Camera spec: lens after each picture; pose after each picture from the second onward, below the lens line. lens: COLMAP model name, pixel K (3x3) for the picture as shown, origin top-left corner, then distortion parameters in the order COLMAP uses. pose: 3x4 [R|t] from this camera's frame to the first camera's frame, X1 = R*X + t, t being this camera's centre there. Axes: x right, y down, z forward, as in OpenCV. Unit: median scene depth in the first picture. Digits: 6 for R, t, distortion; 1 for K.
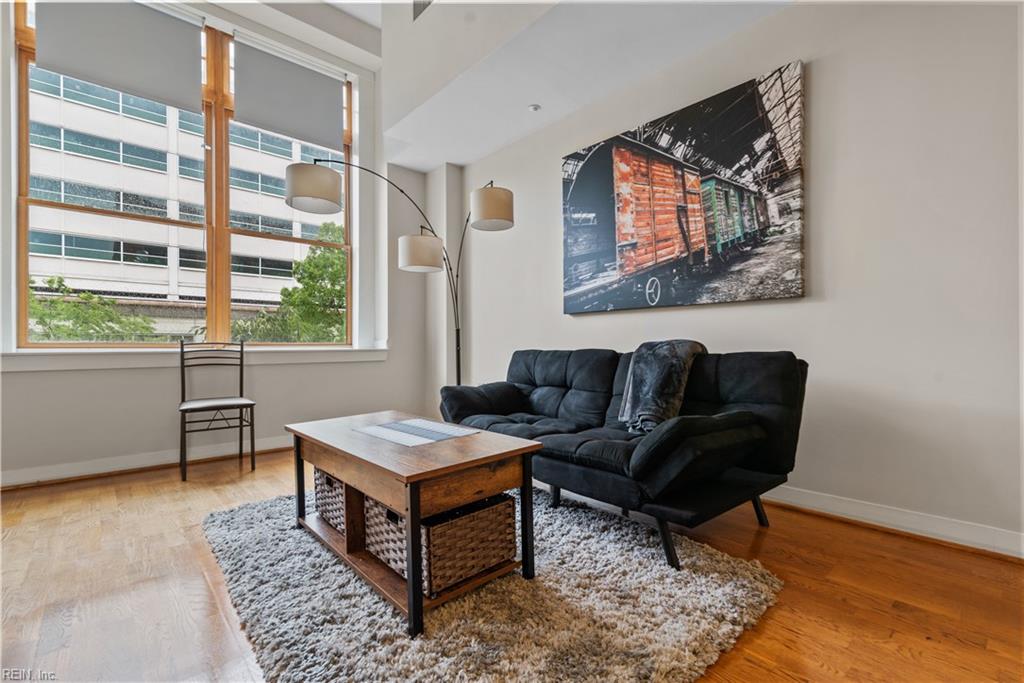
lens RADIAL K [[459.5, 0, 512.9], [0, 459.5, 342.8], [0, 0, 1]] dist [0.013896, -0.000444]
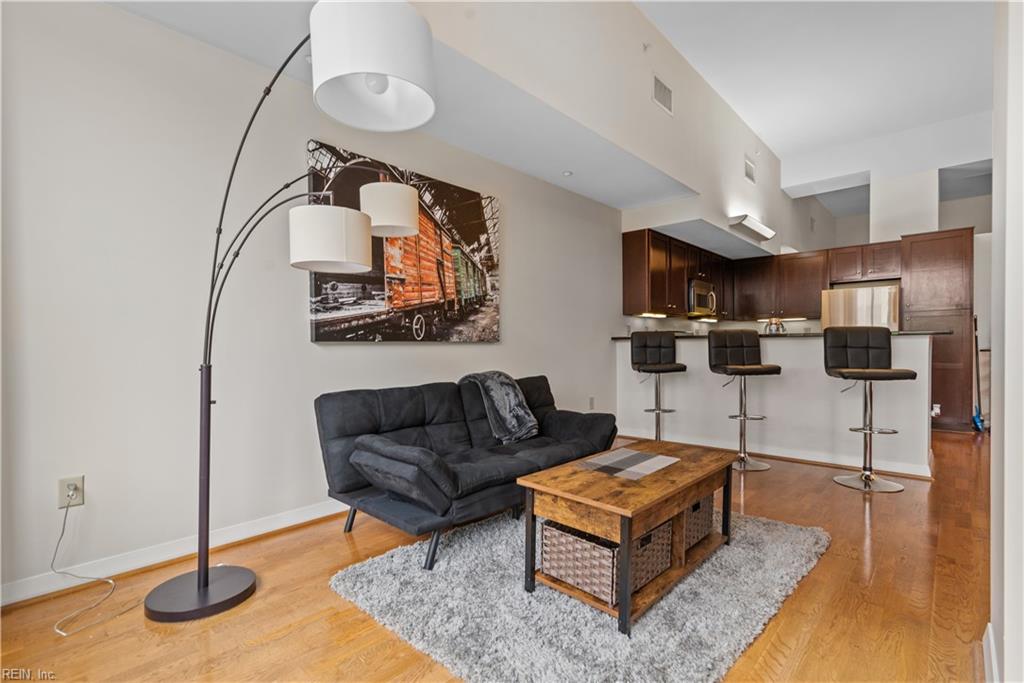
lens RADIAL K [[487.4, 0, 513.8], [0, 487.4, 355.4], [0, 0, 1]] dist [-0.000222, -0.000168]
pose [[-0.107307, -0.015932, 0.994098, -0.898908], [0.001841, 0.999867, 0.016223, -0.062618], [-0.994224, 0.003571, -0.107263, 0.903236]]
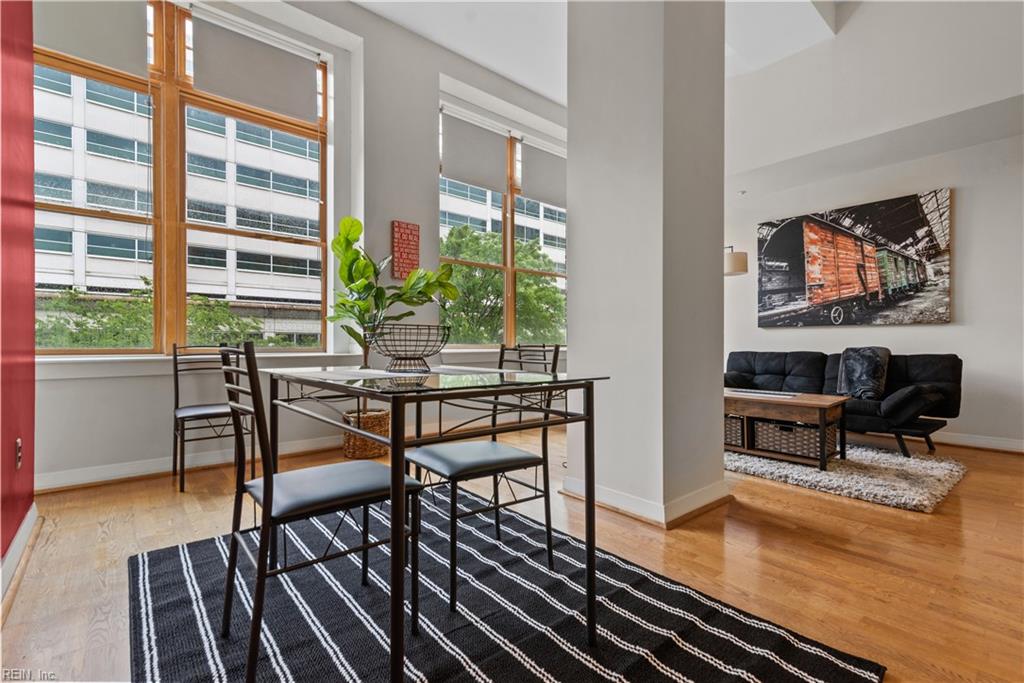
lens RADIAL K [[459.5, 0, 512.9], [0, 459.5, 342.8], [0, 0, 1]] dist [0.013896, -0.000444]
pose [[0.999605, 0.003214, -0.027912, -0.782972], [-0.003050, 0.999978, 0.005938, -0.022558], [0.027930, -0.005851, 0.999593, -0.647076]]
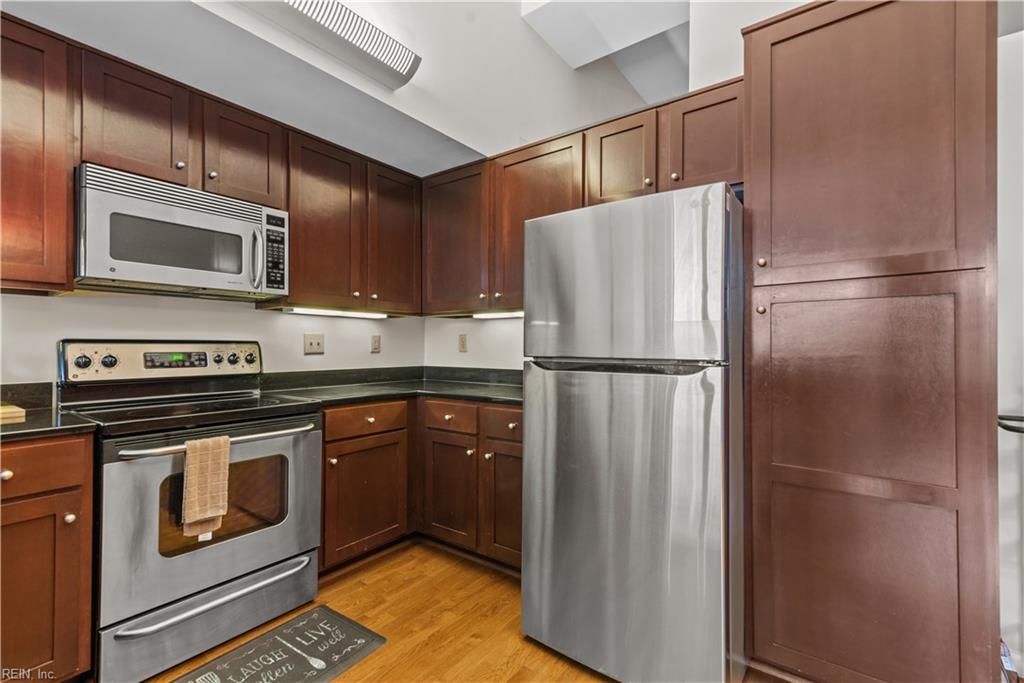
lens RADIAL K [[459.5, 0, 512.9], [0, 459.5, 342.8], [0, 0, 1]] dist [0.013896, -0.000444]
pose [[-0.190747, 0.008965, 0.981598, 0.468843], [-0.007712, 0.999914, -0.010631, -0.130384], [-0.981609, -0.009598, -0.190662, -0.537755]]
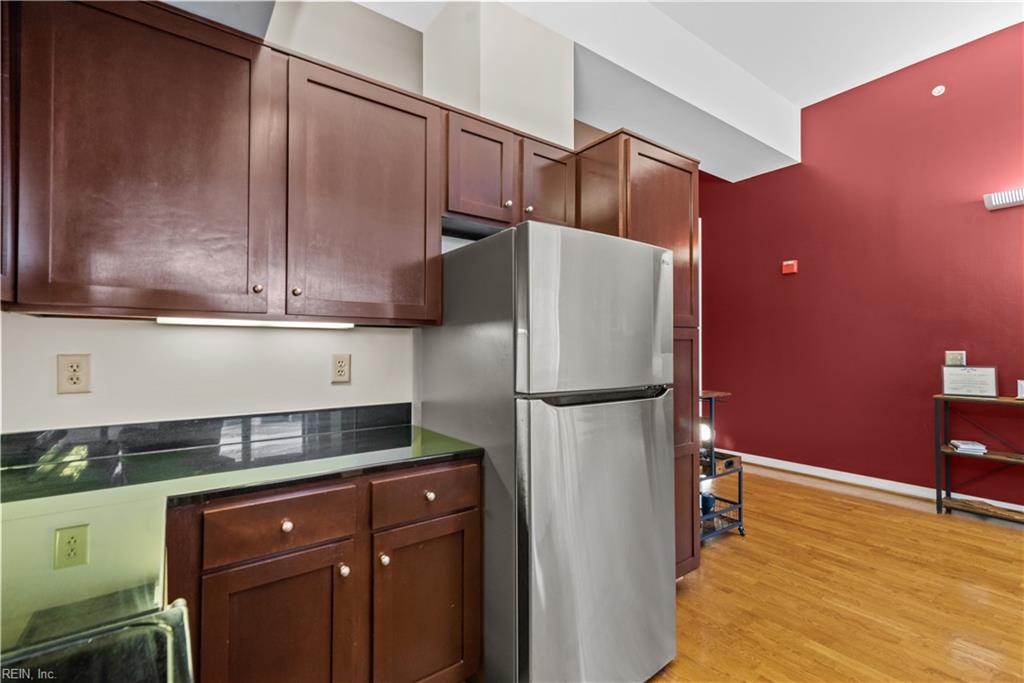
lens RADIAL K [[459.5, 0, 512.9], [0, 459.5, 342.8], [0, 0, 1]] dist [0.013896, -0.000444]
pose [[-0.995492, 0.002459, 0.094816, 1.078216], [0.000724, 0.999832, -0.018329, -0.165998], [-0.094846, -0.018177, -0.995326, -0.165346]]
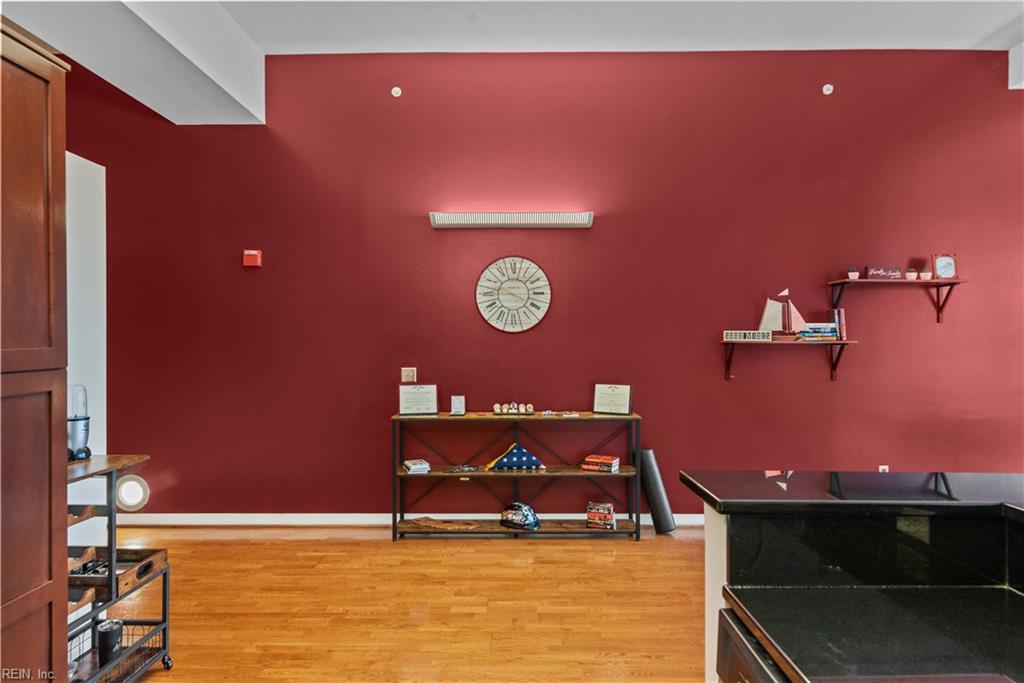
lens RADIAL K [[583.0, 0, 512.0], [0, 583.0, 341.5], [0, 0, 1]] dist [-0.000911, -0.000115]
pose [[-0.672454, 0.003867, -0.740129, 0.948957], [0.005097, 0.999987, 0.000594, -0.235958], [0.740121, -0.003373, -0.672465, -0.310780]]
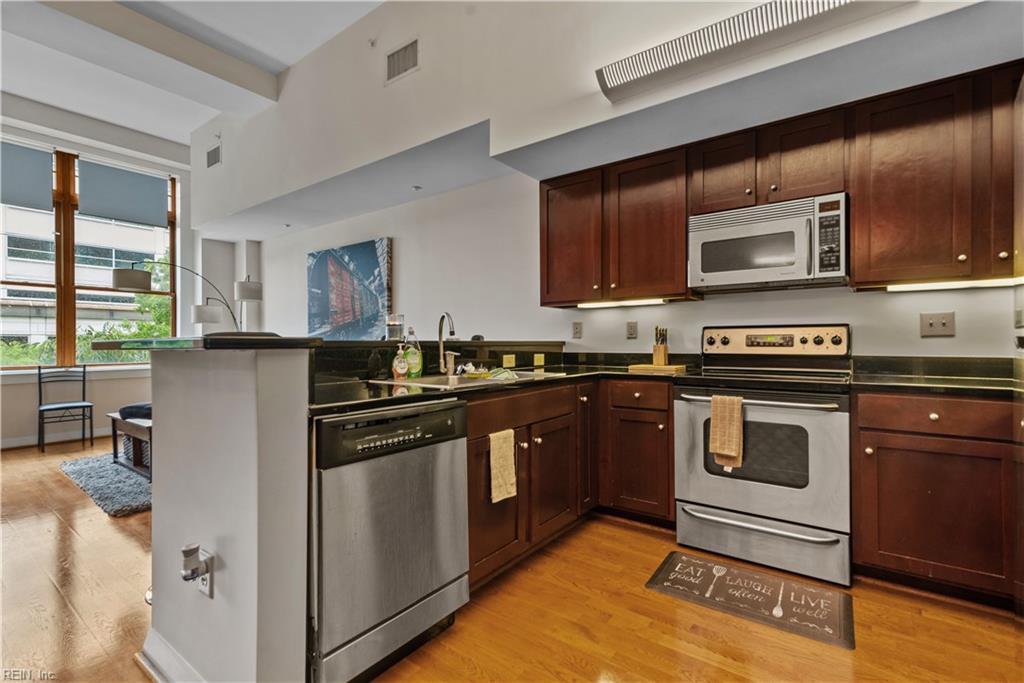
lens RADIAL K [[467.8, 0, 512.0], [0, 467.8, 341.5], [0, 0, 1]] dist [0.010022, 0.000014]
pose [[0.980576, 0.000106, 0.196139, 0.606347], [-0.000912, 0.999992, 0.004019, -0.107924], [-0.196137, -0.004120, 0.980568, -0.990432]]
